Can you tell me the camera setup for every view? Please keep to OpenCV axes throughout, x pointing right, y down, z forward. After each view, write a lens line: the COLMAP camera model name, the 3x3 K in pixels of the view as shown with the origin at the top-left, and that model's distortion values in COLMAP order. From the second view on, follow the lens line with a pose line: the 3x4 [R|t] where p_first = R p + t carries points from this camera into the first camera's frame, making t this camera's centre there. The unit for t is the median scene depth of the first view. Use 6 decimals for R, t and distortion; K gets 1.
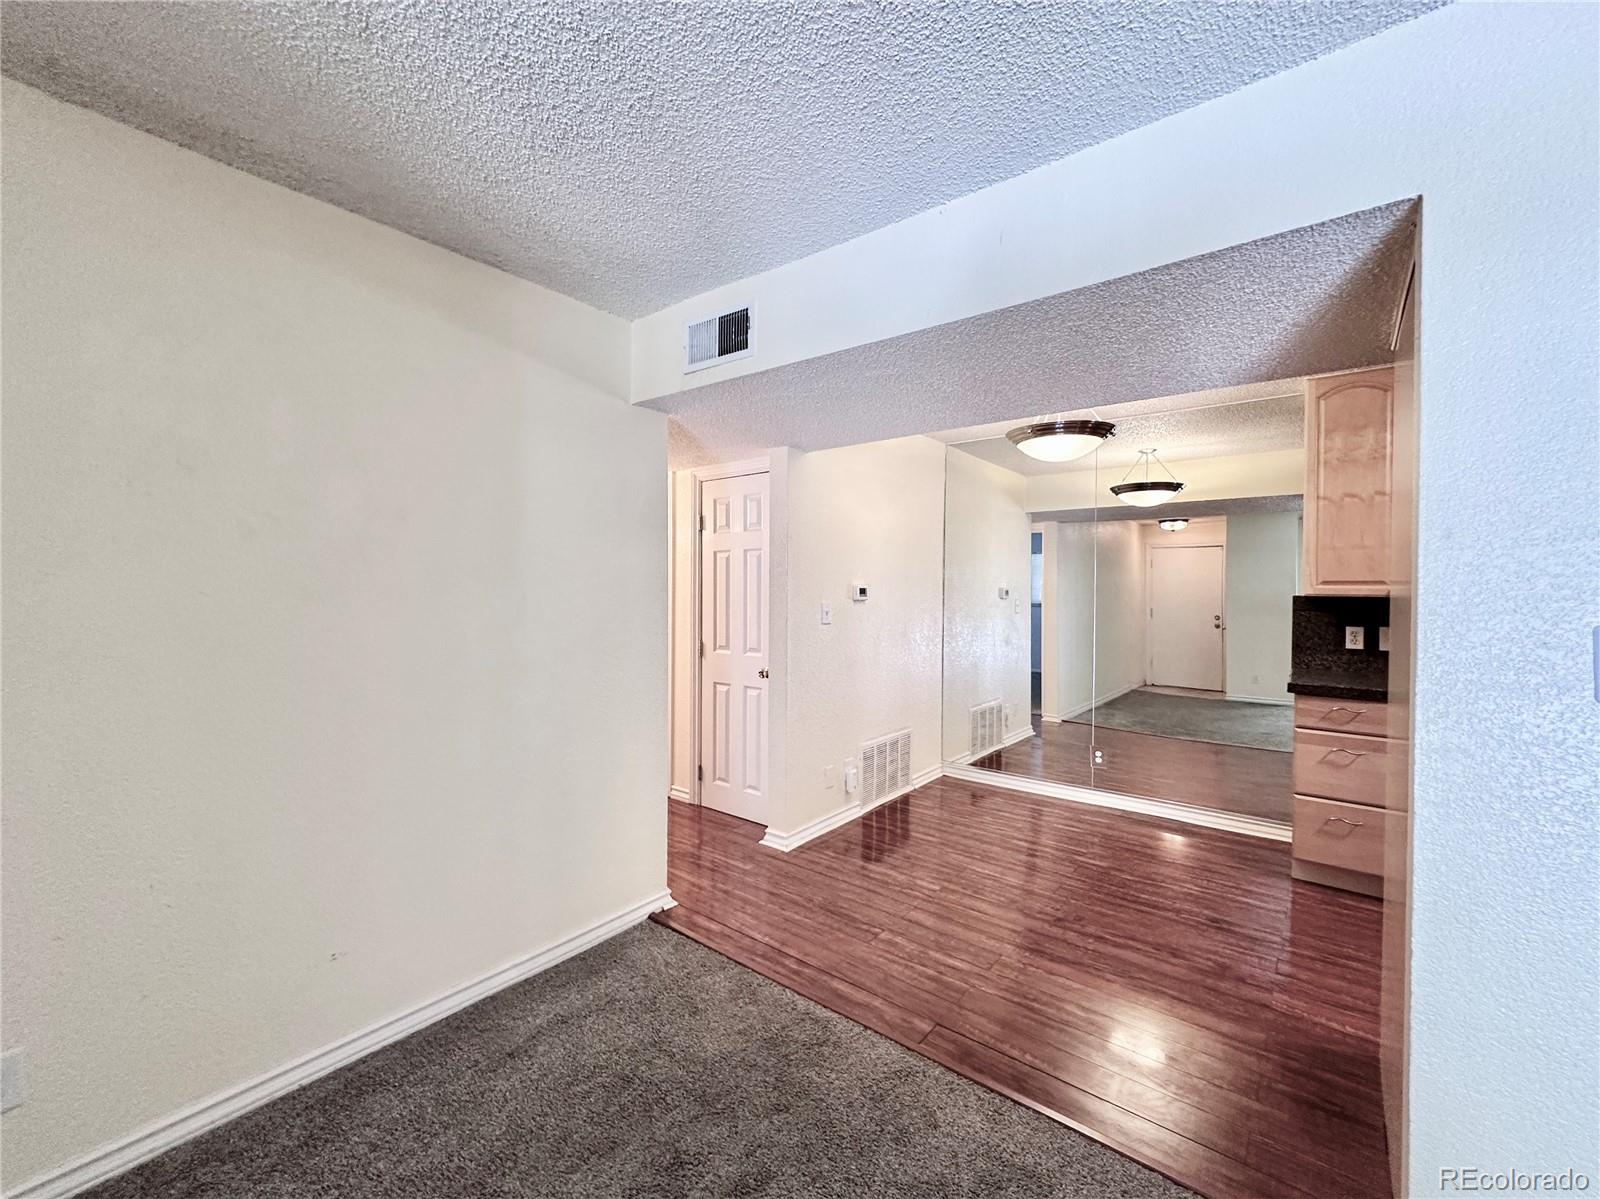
lens RADIAL K [[661.2, 0, 800.0], [0, 661.2, 599.5], [0, 0, 1]] dist [-0.001782, -0.000069]
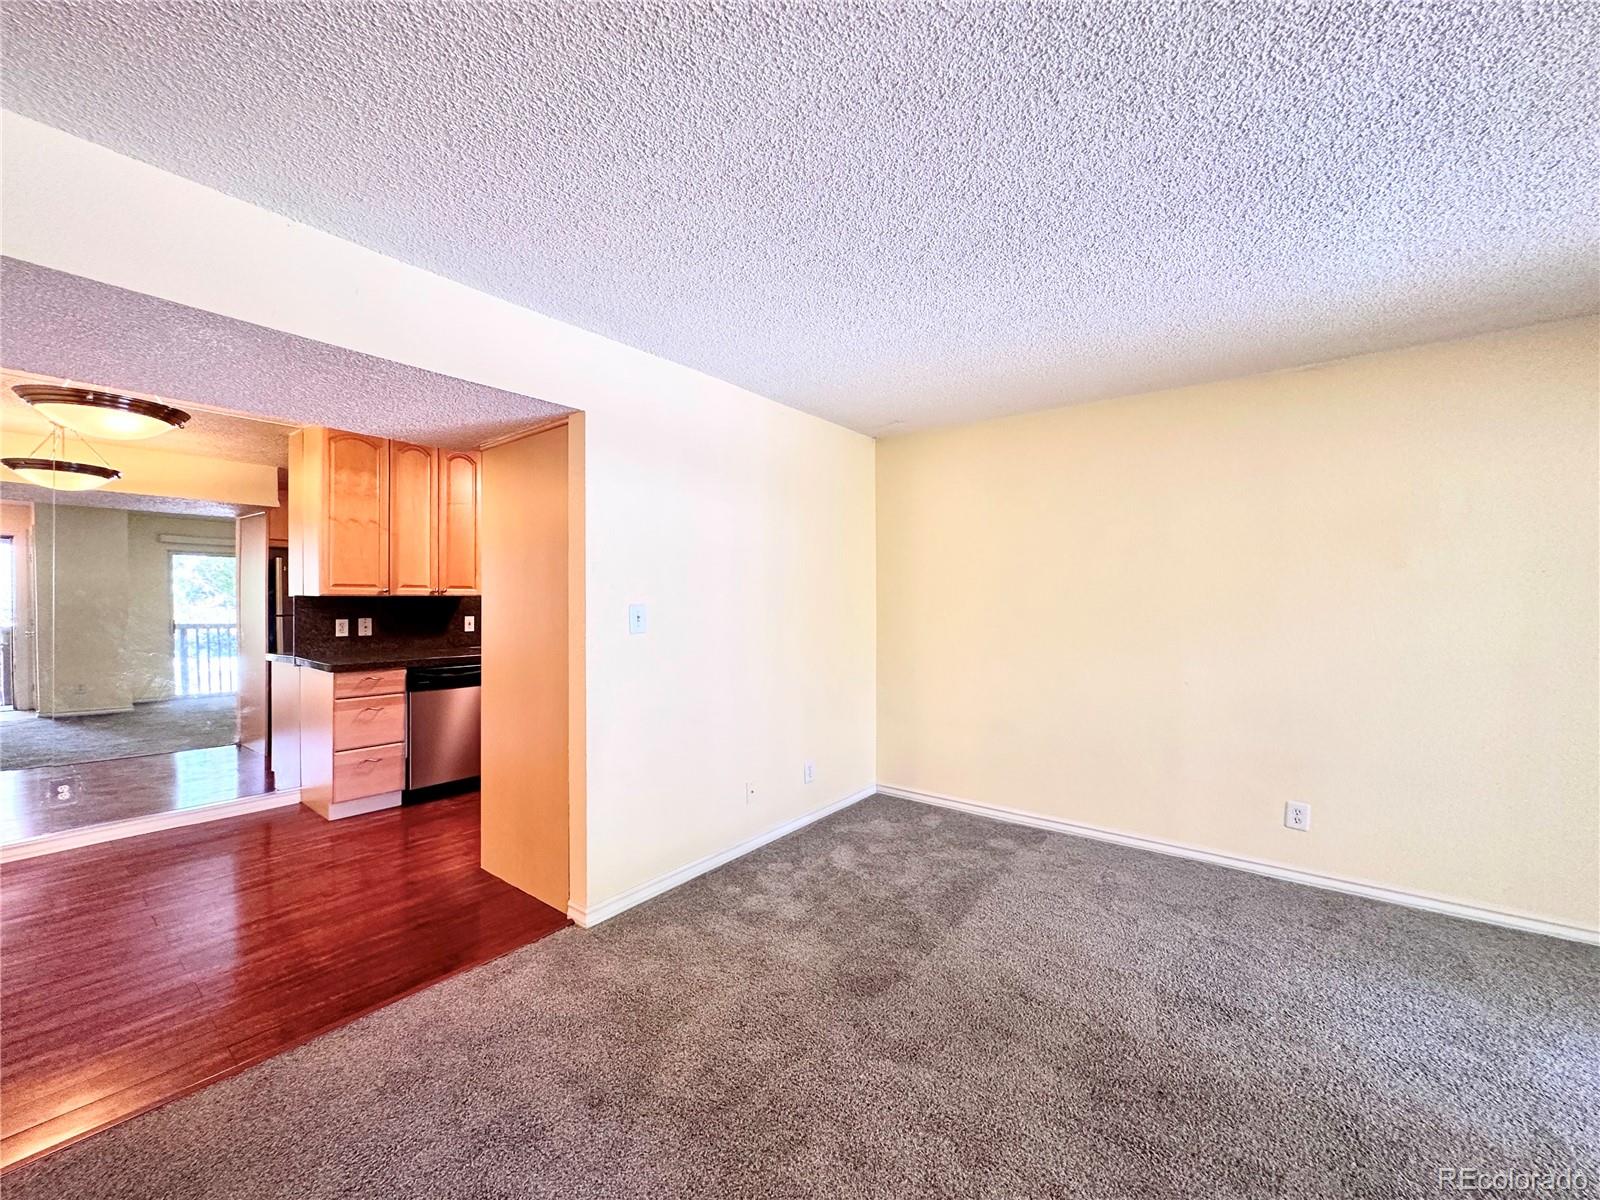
lens RADIAL K [[635.9, 0, 800.0], [0, 635.9, 600.0], [0, 0, 1]] dist [-0.004499, -0.000001]
pose [[-0.017629, -0.007063, 0.999820, -0.428865], [0.011147, 0.999912, 0.007260, 0.004084], [-0.999782, 0.011273, -0.017549, 0.116534]]
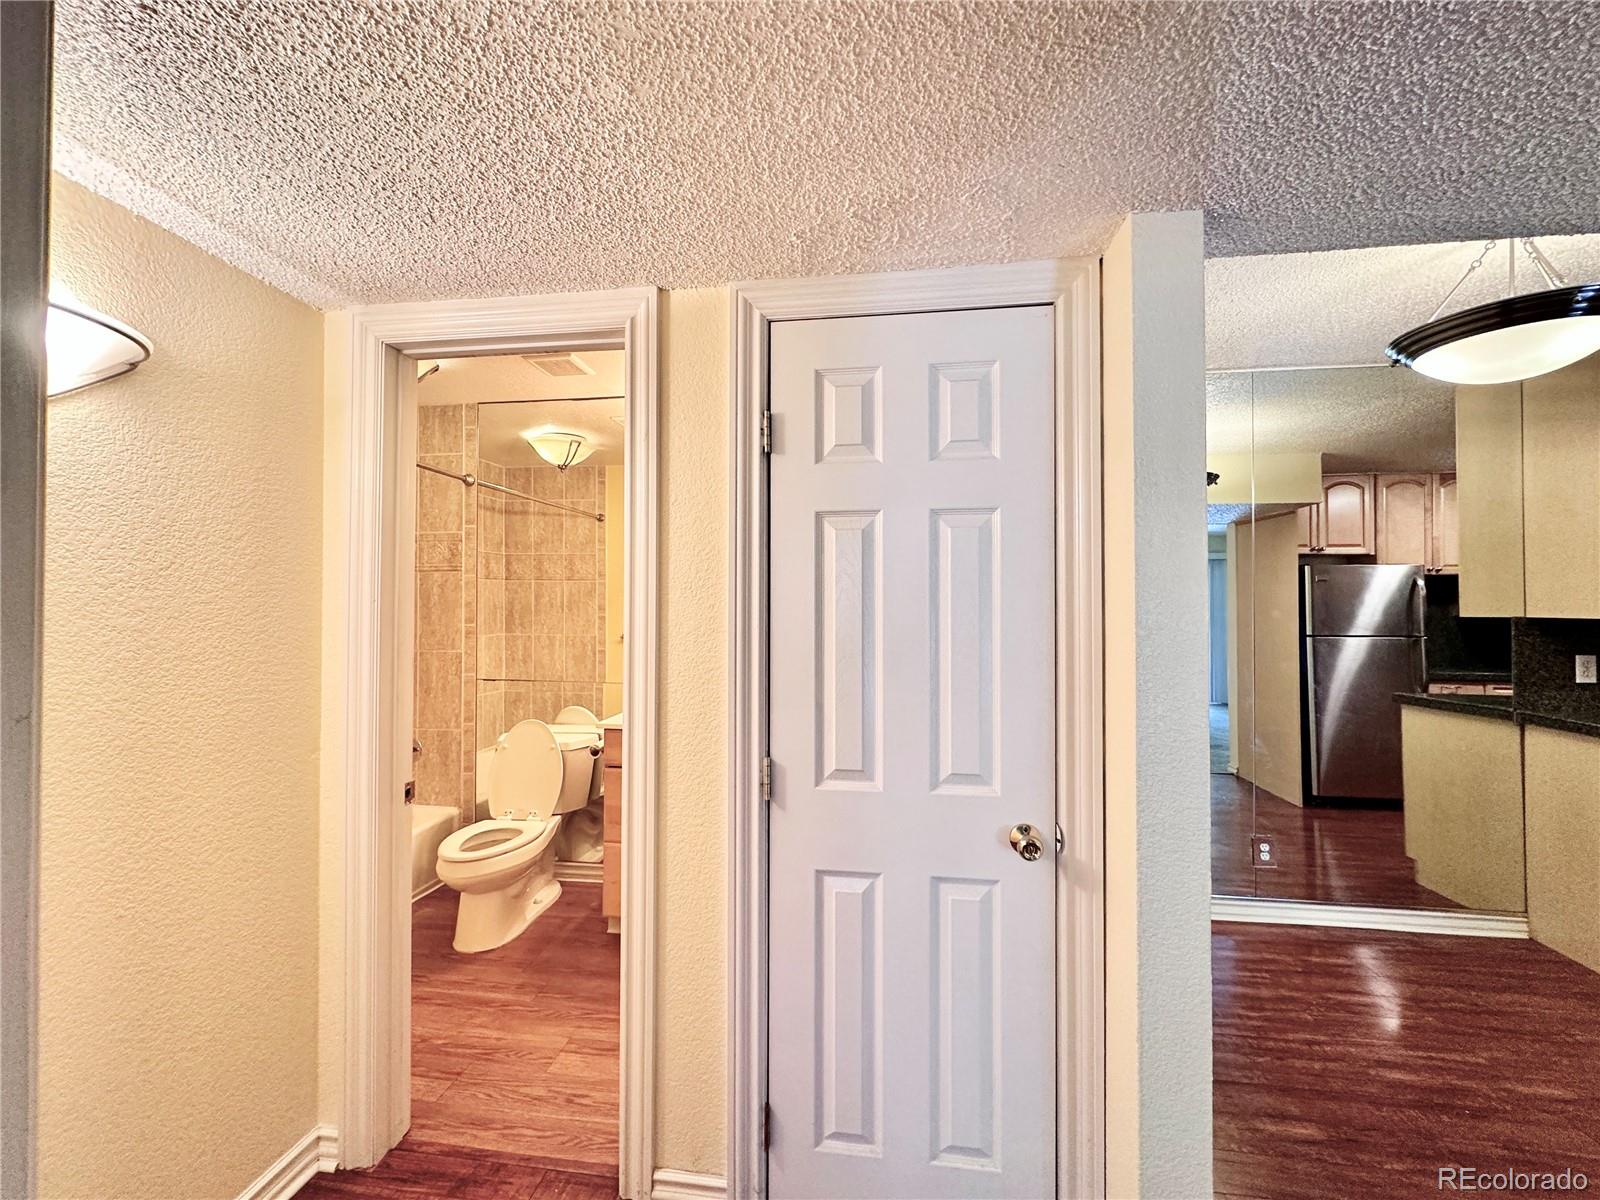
lens RADIAL K [[635.9, 0, 800.0], [0, 635.9, 600.0], [0, 0, 1]] dist [-0.004499, -0.000001]
pose [[0.862292, 0.000227, 0.506411, -0.371048], [0.009862, 0.999803, -0.017239, -0.022095], [-0.506316, 0.019859, 0.862120, 0.822319]]
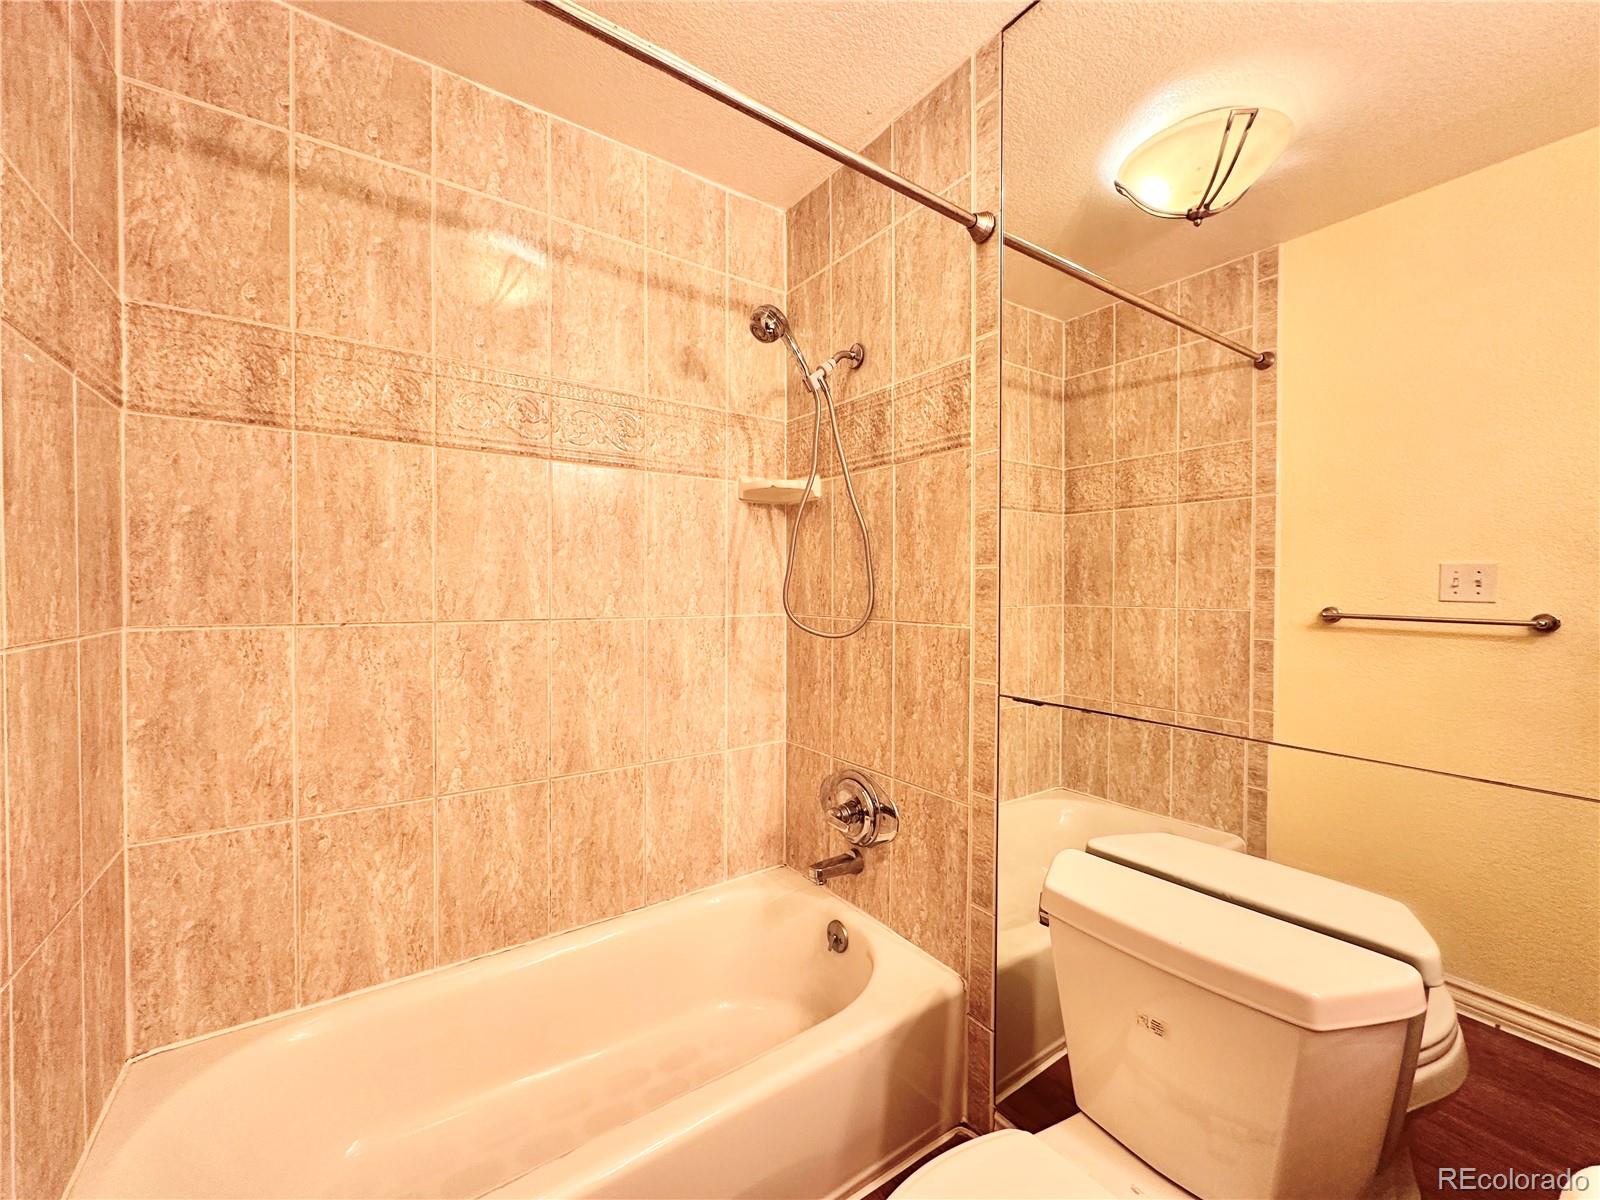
lens RADIAL K [[635.9, 0, 800.0], [0, 635.9, 600.0], [0, 0, 1]] dist [-0.004499, -0.000001]
pose [[0.956258, 0.001645, -0.292520, -0.350494], [-0.000986, 0.999997, 0.002400, -0.009792], [0.292523, -0.002006, 0.956256, 1.040667]]
